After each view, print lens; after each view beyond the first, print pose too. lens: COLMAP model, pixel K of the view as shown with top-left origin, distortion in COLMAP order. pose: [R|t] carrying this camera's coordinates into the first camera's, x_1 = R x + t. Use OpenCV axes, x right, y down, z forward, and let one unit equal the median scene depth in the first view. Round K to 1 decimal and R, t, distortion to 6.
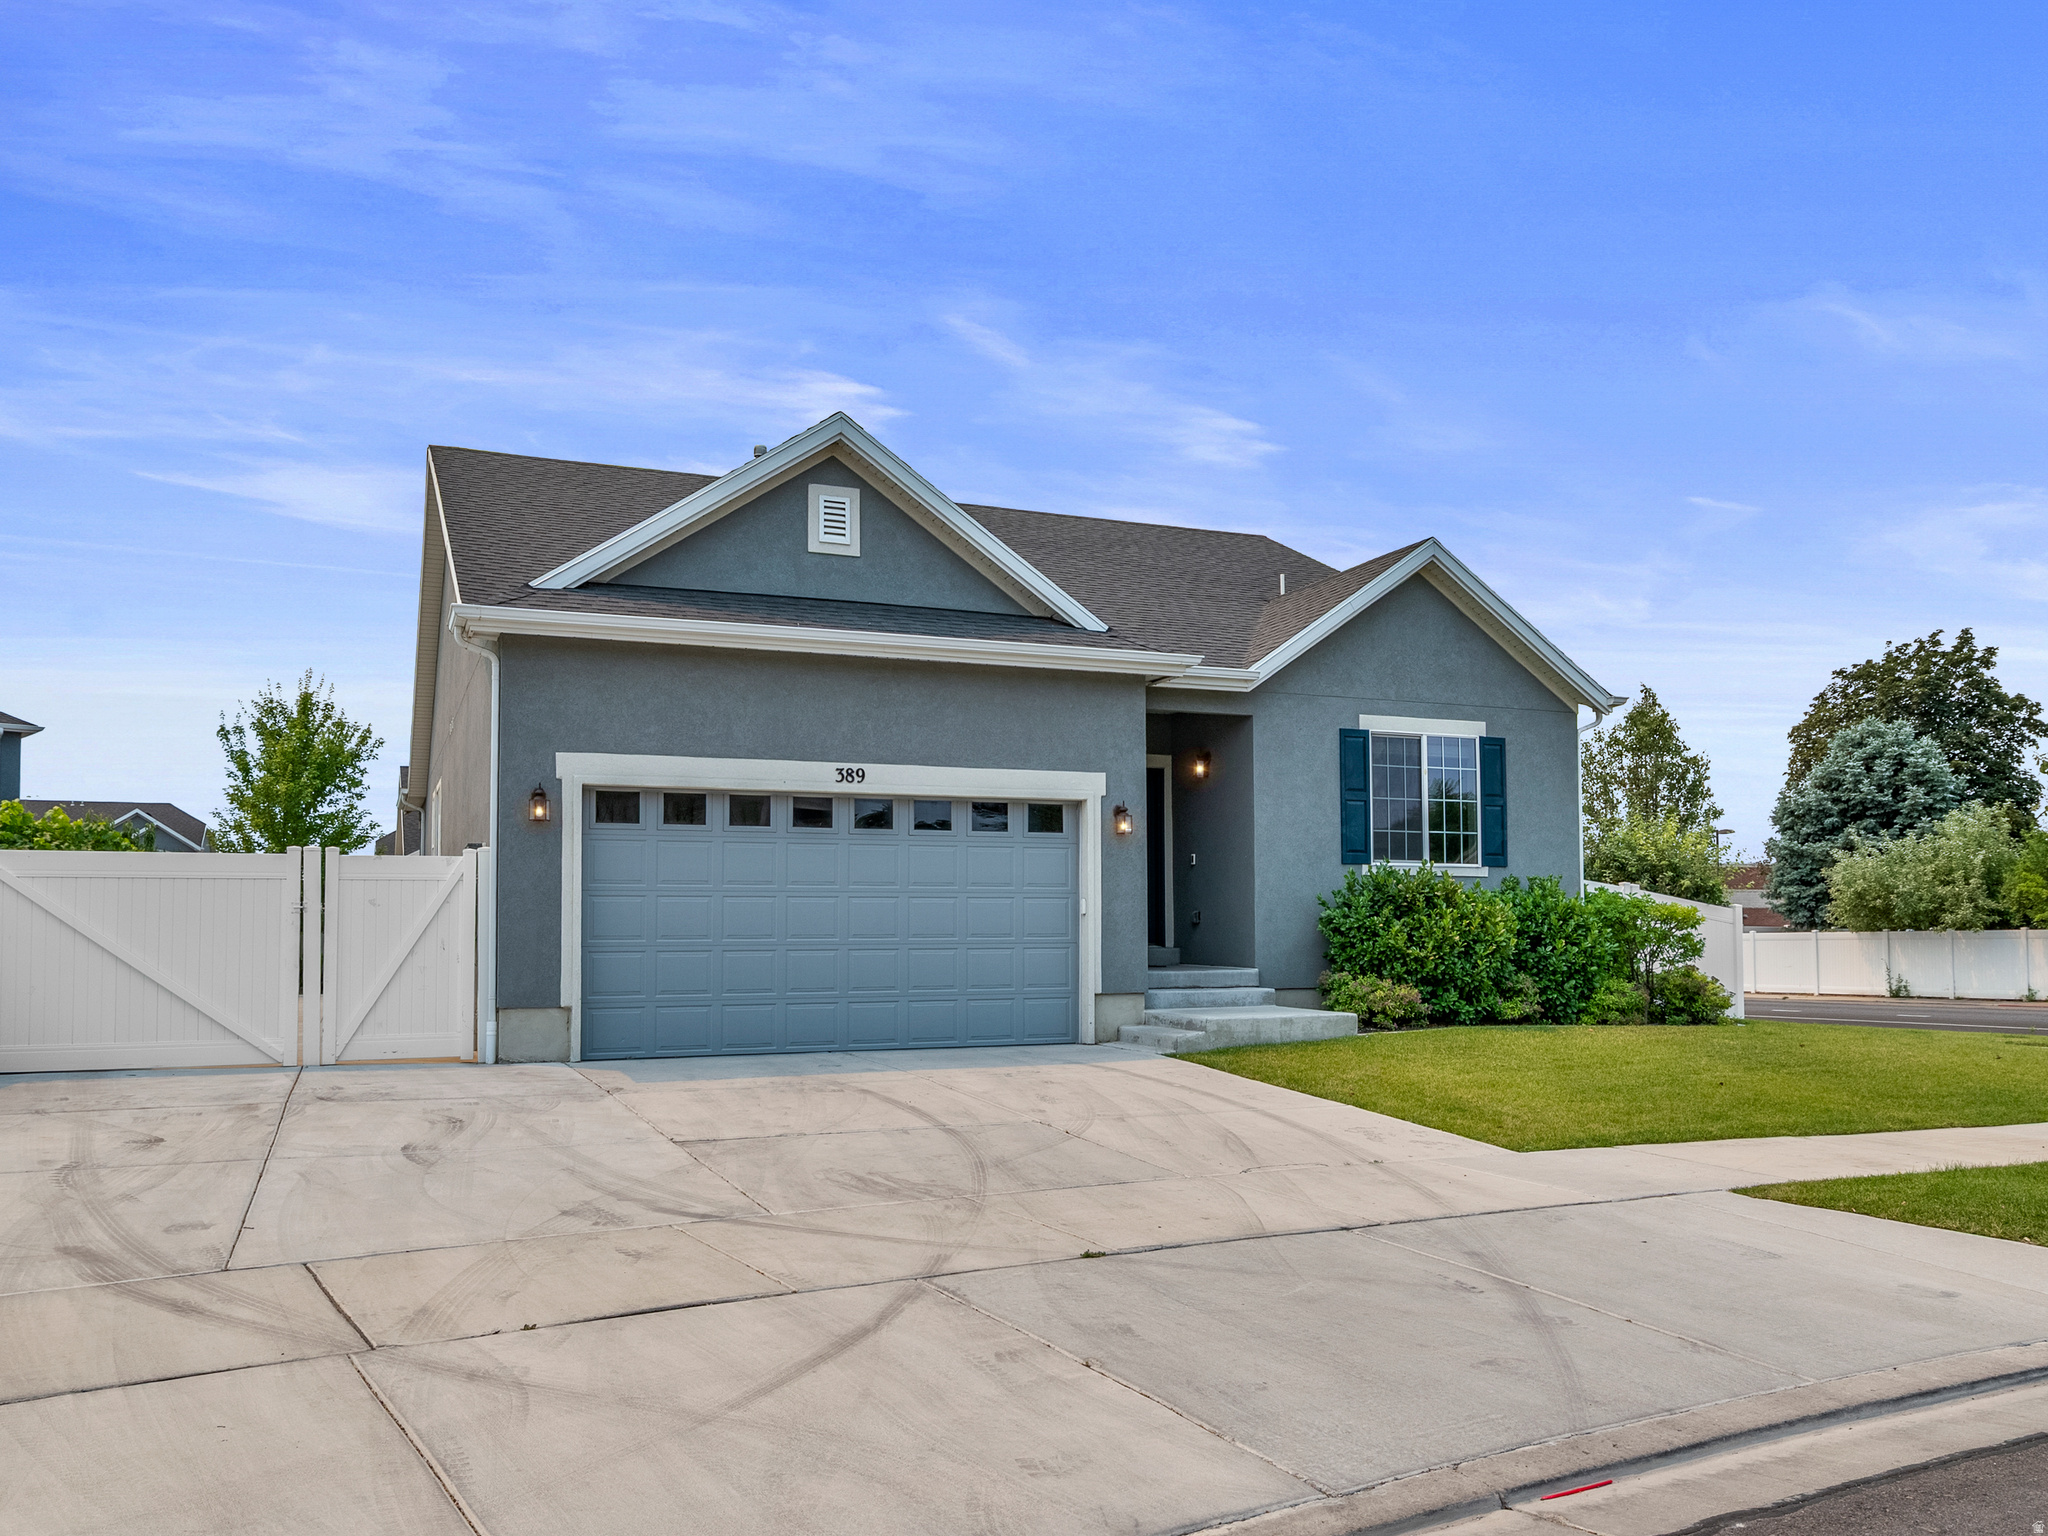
lens RADIAL K [[1433.6, 0, 1024.0], [0, 1433.6, 768.0], [0, 0, 1]] dist [-0.008781, -0.003678]
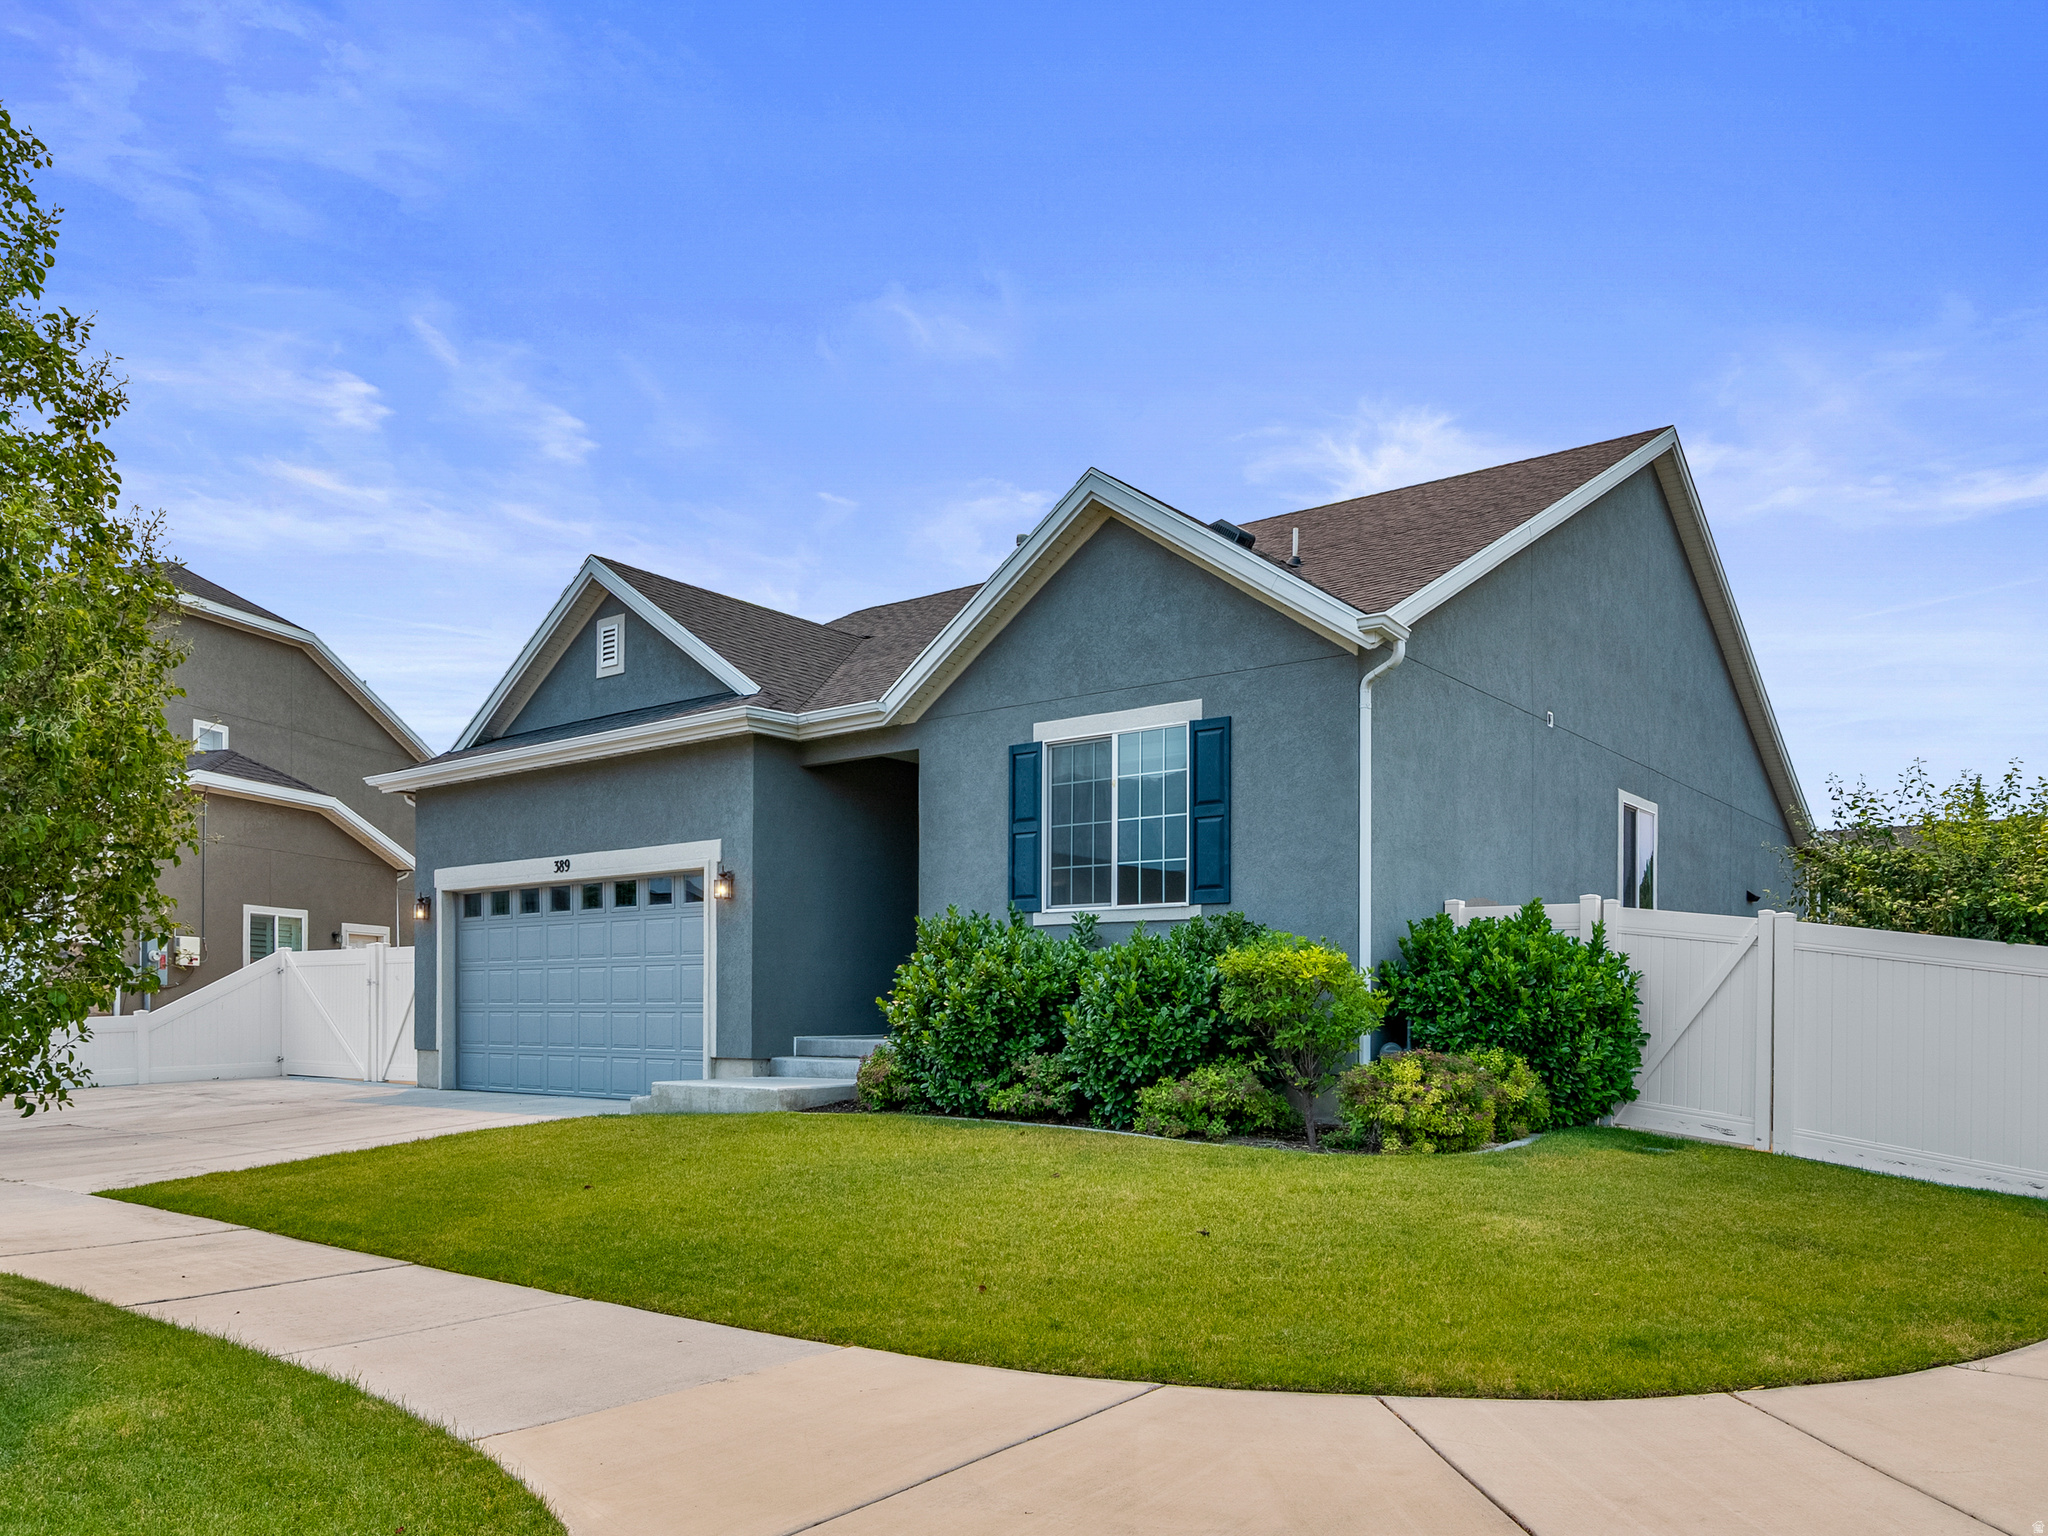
lens RADIAL K [[1416.4, 0, 1023.6], [0, 1416.4, 910.8], [0, 0, 1]] dist [0.003195, 0.000527]
pose [[0.530872, -0.052304, -0.845837, 0.887000], [0.093661, 0.995600, -0.002780, 0.067205], [0.842260, -0.077747, 0.533435, 0.568351]]
